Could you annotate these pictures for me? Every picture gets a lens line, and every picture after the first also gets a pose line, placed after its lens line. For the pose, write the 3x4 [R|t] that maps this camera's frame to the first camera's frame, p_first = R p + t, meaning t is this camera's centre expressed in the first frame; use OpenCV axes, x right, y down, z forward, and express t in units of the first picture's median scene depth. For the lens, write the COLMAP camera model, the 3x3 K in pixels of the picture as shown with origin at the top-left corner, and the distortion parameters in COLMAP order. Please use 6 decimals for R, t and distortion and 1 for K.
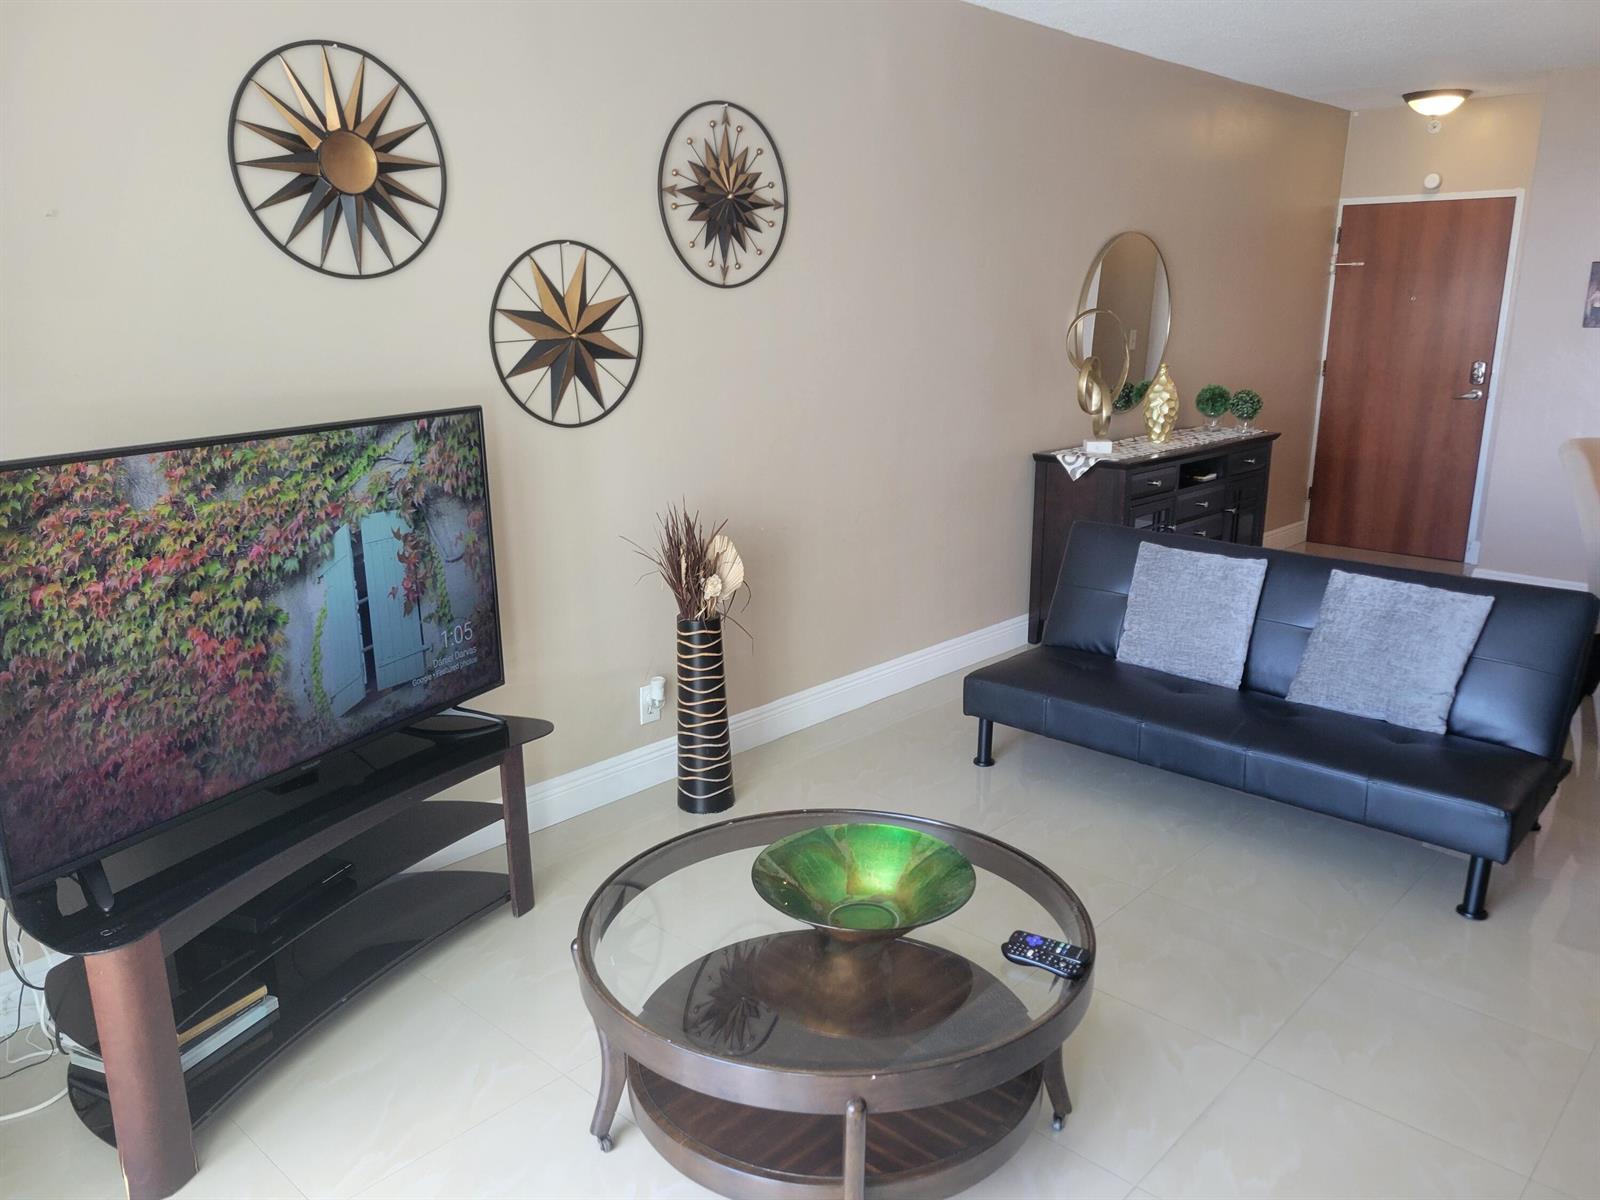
lens RADIAL K [[1205.7, 0, 819.3], [0, 1205.7, 595.6], [0, 0, 1]] dist [0.064132, -0.037384]
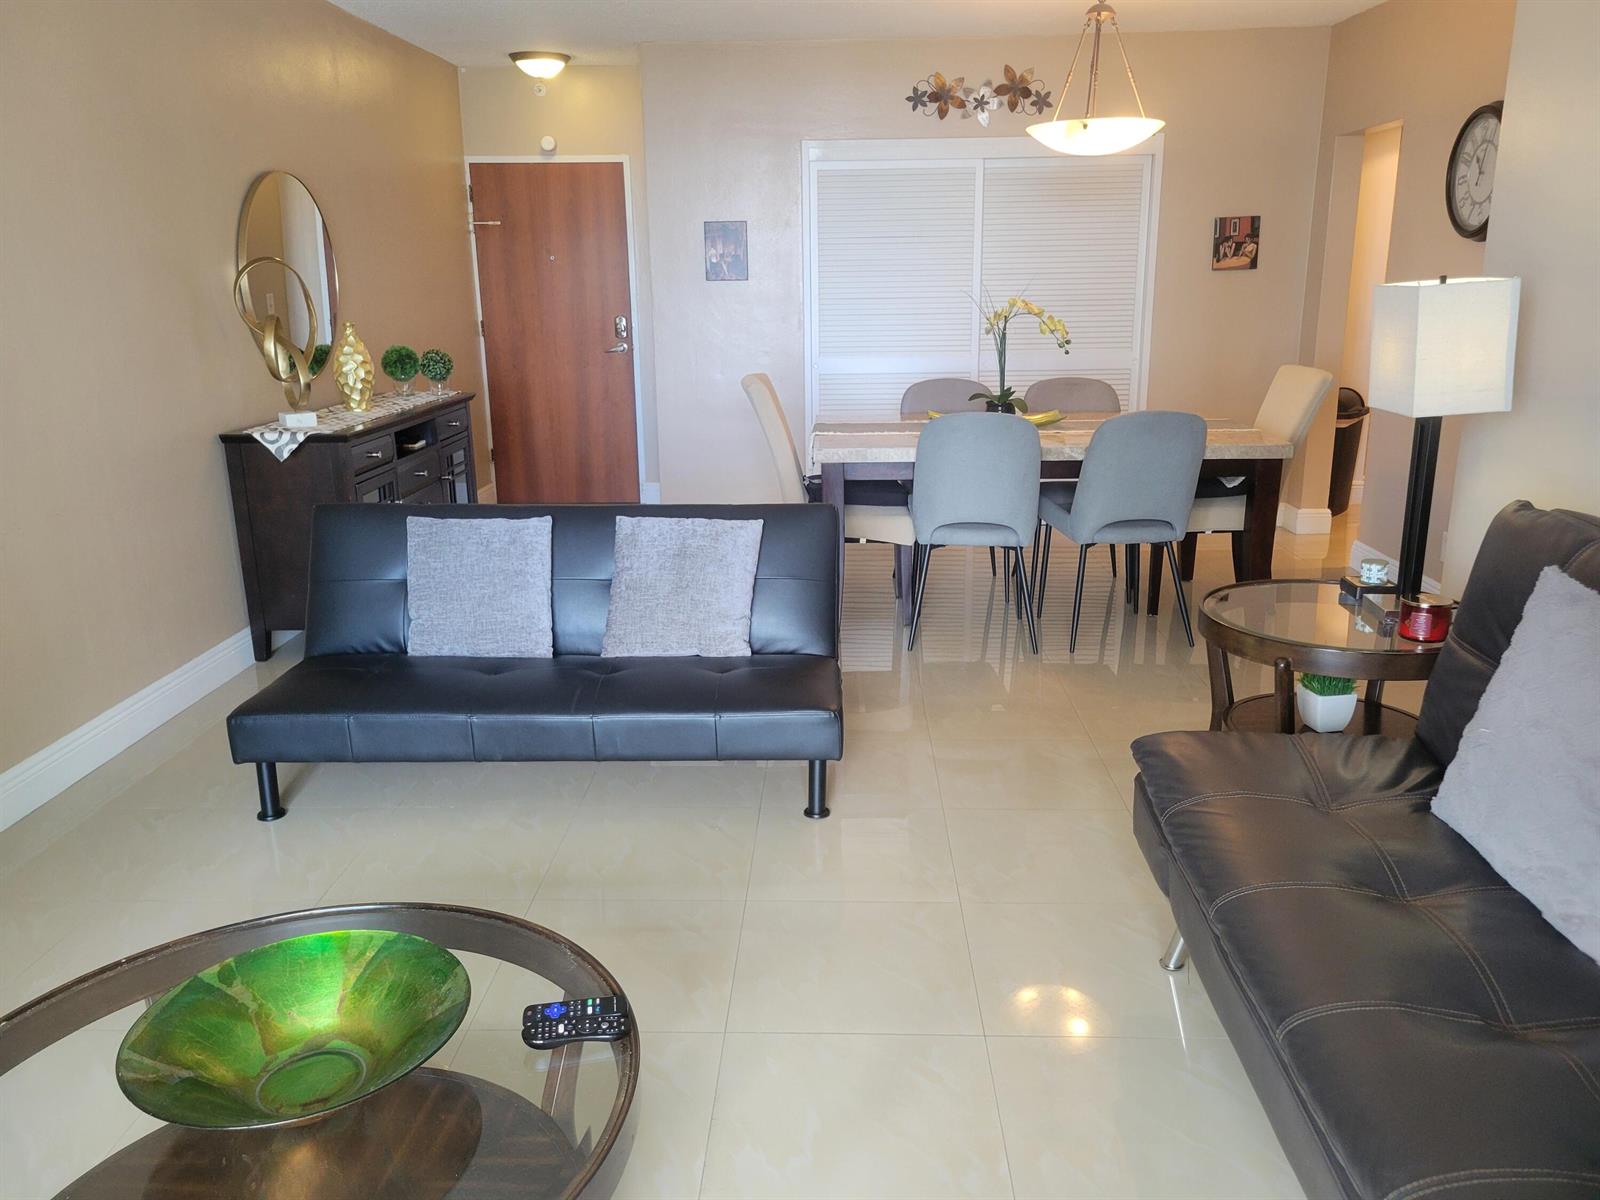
lens RADIAL K [[1205.7, 0, 806.9], [0, 1205.7, 590.8], [0, 0, 1]] dist [0.064132, -0.037384]
pose [[0.760927, -0.178631, 0.623763, -0.084184], [0.170618, 0.982610, 0.073259, -0.008301], [-0.626003, 0.050680, 0.778172, 0.158251]]
